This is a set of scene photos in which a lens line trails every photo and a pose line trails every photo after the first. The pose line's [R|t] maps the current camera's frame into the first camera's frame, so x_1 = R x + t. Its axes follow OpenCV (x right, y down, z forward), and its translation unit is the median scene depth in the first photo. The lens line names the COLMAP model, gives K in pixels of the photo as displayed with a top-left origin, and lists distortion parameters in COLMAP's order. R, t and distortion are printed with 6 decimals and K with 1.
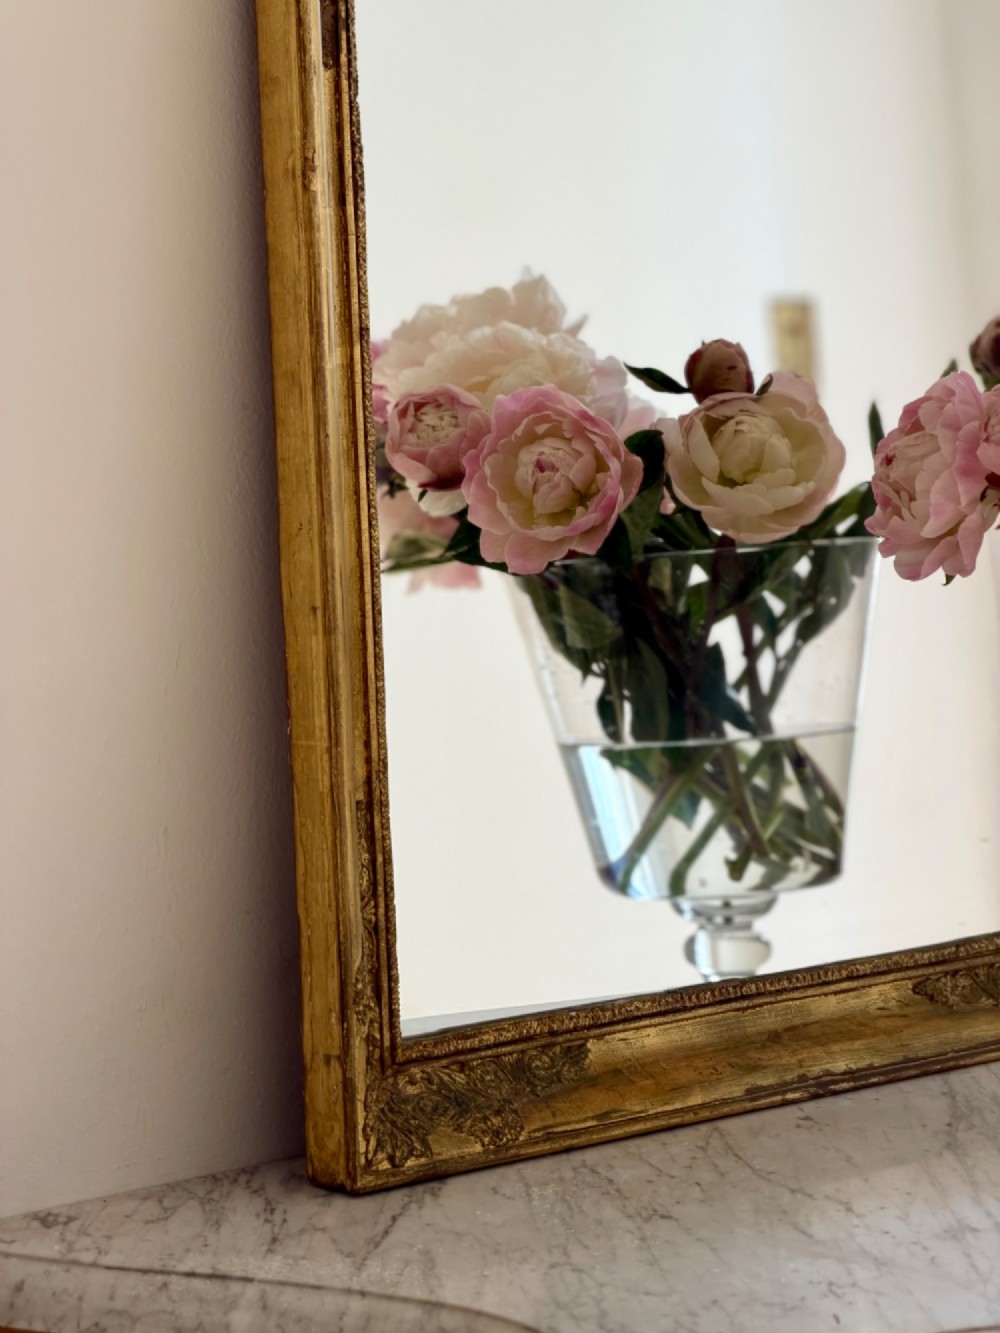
lens RADIAL K [[4069.1, 0, 494.8], [0, 4069.1, 679.3], [0, 0, 1]] dist [0.220431, 0.089788]
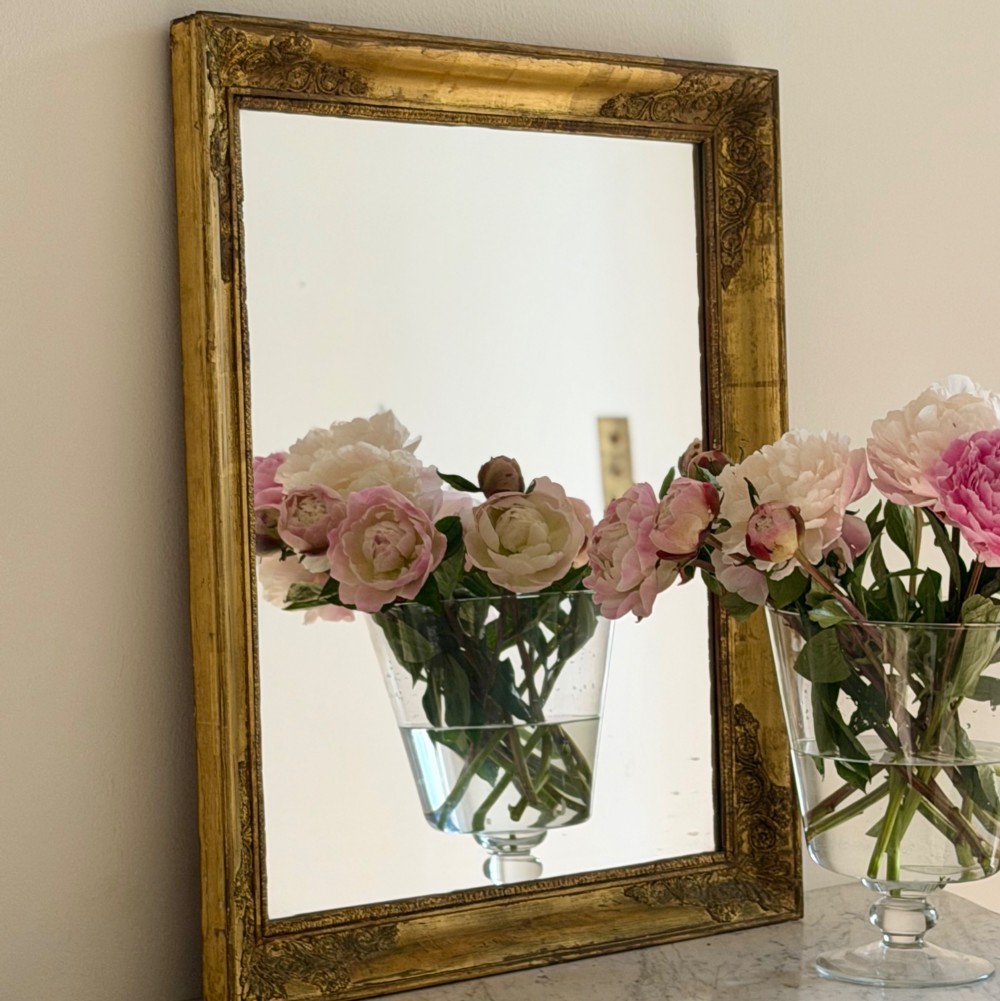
lens RADIAL K [[3154.2, 0, 501.8], [0, 3154.2, 556.9], [0, 0, 1]] dist [0.132193, 0.317040]
pose [[0.999884, 0.008880, 0.012371, 0.048161], [-0.008366, 0.999124, -0.041011, 0.001153], [-0.012724, 0.040903, 0.999082, -0.178232]]
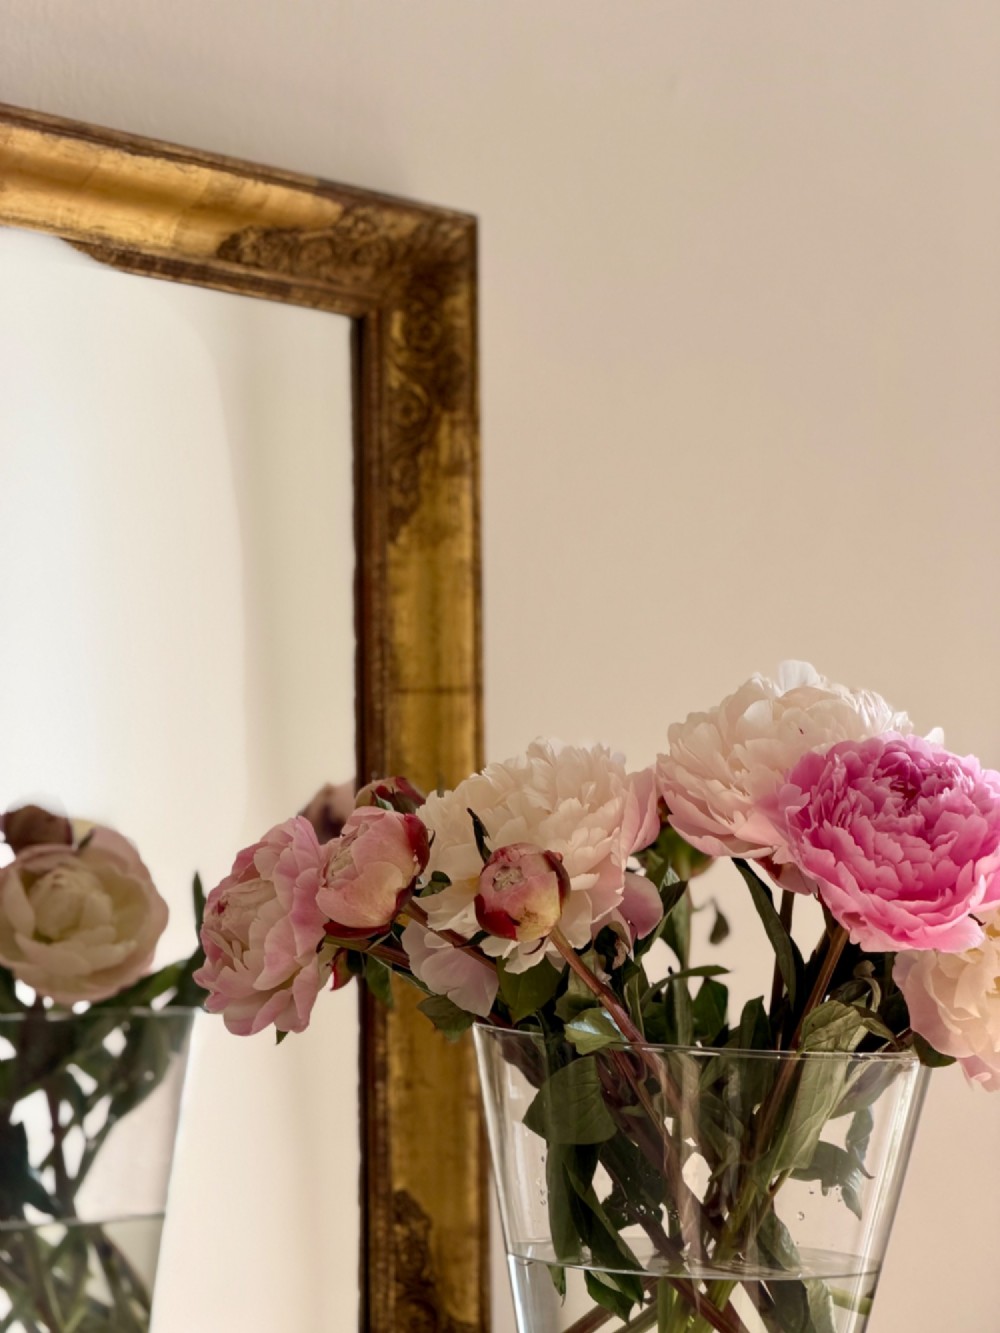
lens RADIAL K [[4098.5, 0, 520.3], [0, 4098.5, 687.7], [0, 0, 1]] dist [0.221832, -0.114254]
pose [[0.983175, 0.041718, 0.177838, -0.006518], [-0.016940, 0.990199, -0.138630, 0.027234], [-0.181879, 0.133285, 0.974246, 0.057597]]
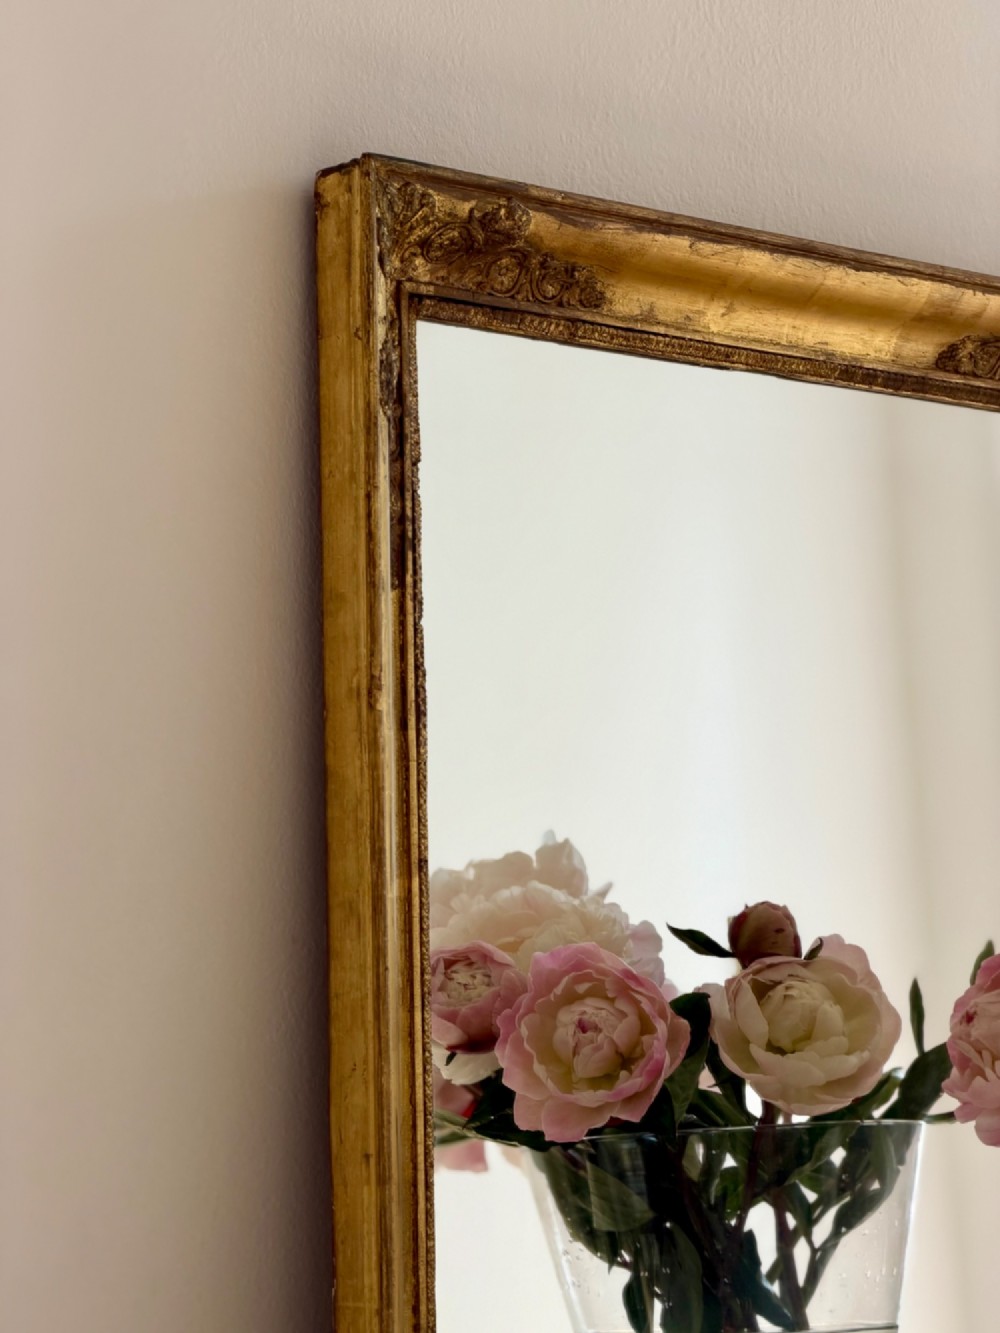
lens RADIAL K [[4098.5, 0, 520.3], [0, 4098.5, 687.7], [0, 0, 1]] dist [0.221832, -0.114254]
pose [[0.999017, 0.023171, 0.037801, -0.046040], [-0.016731, 0.986553, -0.162582, 0.028164], [-0.041060, 0.161790, 0.985971, 0.058269]]
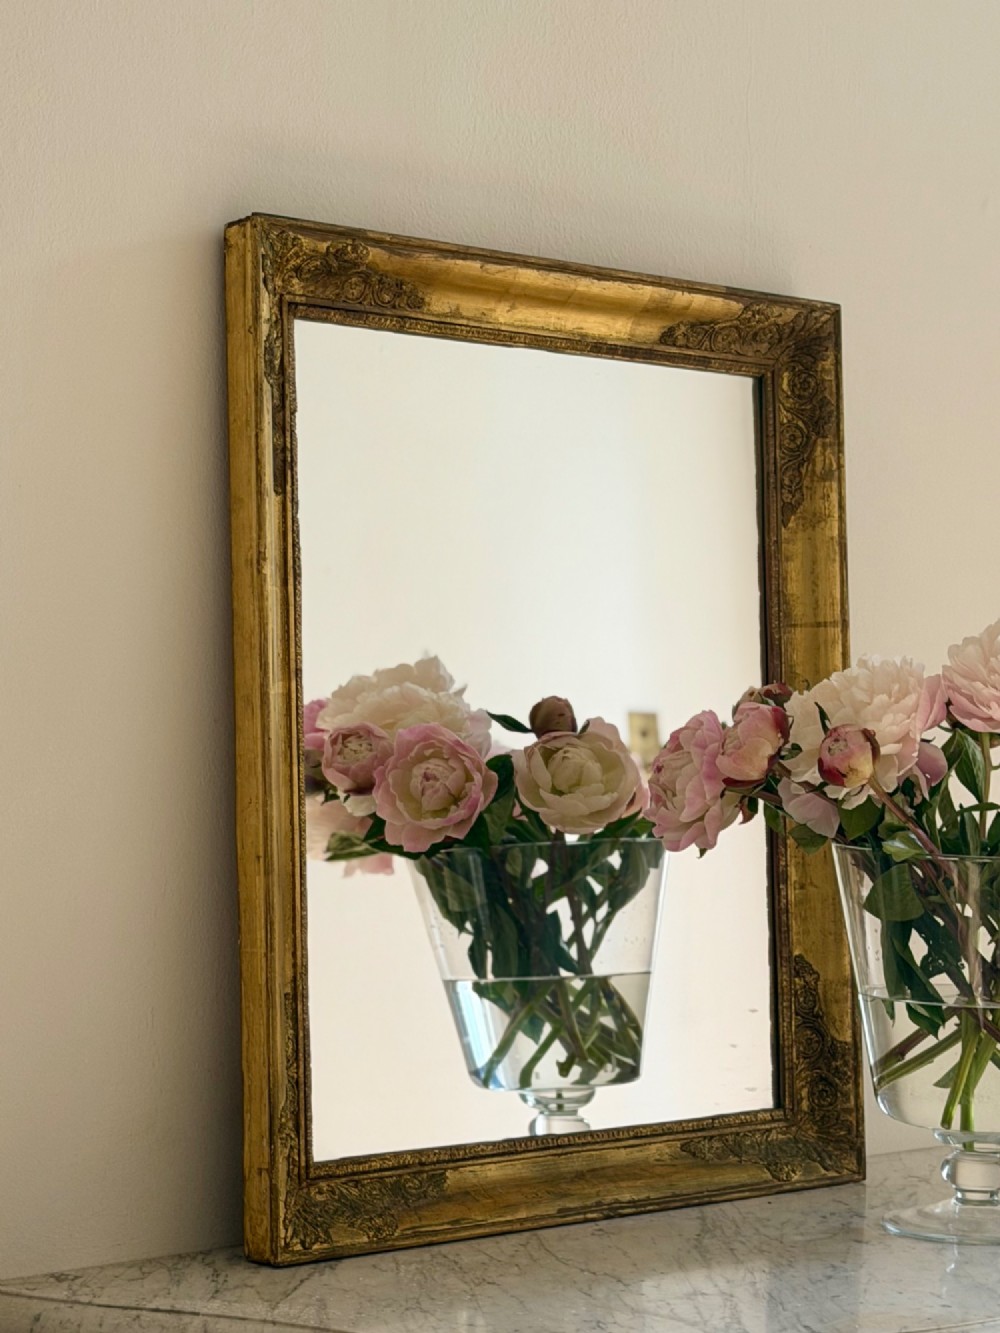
lens RADIAL K [[3028.5, 0, 463.8], [0, 3028.5, 724.1], [0, 0, 1]] dist [0.095812, 0.630571]
pose [[0.999839, 0.017656, -0.003149, 0.030963], [-0.017885, 0.994632, -0.101914, 0.043291], [0.001333, 0.101954, 0.994788, -0.081626]]
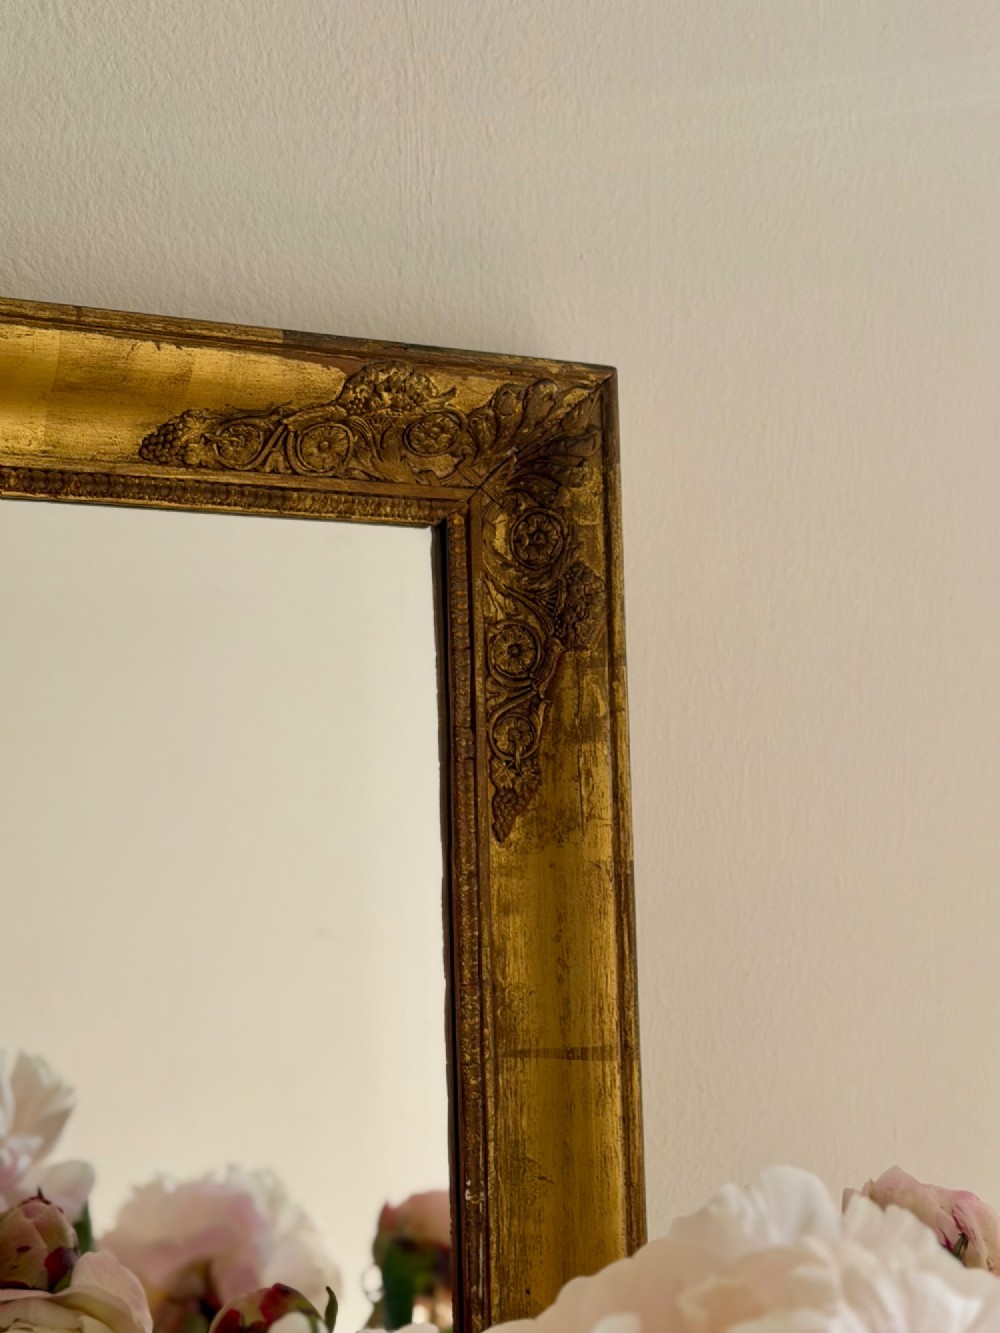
lens RADIAL K [[2265.2, 0, 502.8], [0, 2265.2, 680.0], [0, 0, 1]] dist [0.143721, -0.136160]
pose [[0.967148, -0.007843, -0.254093, 0.272534], [-0.031935, 0.987857, -0.152046, -0.133167], [0.252200, 0.155165, 0.955154, 0.738789]]
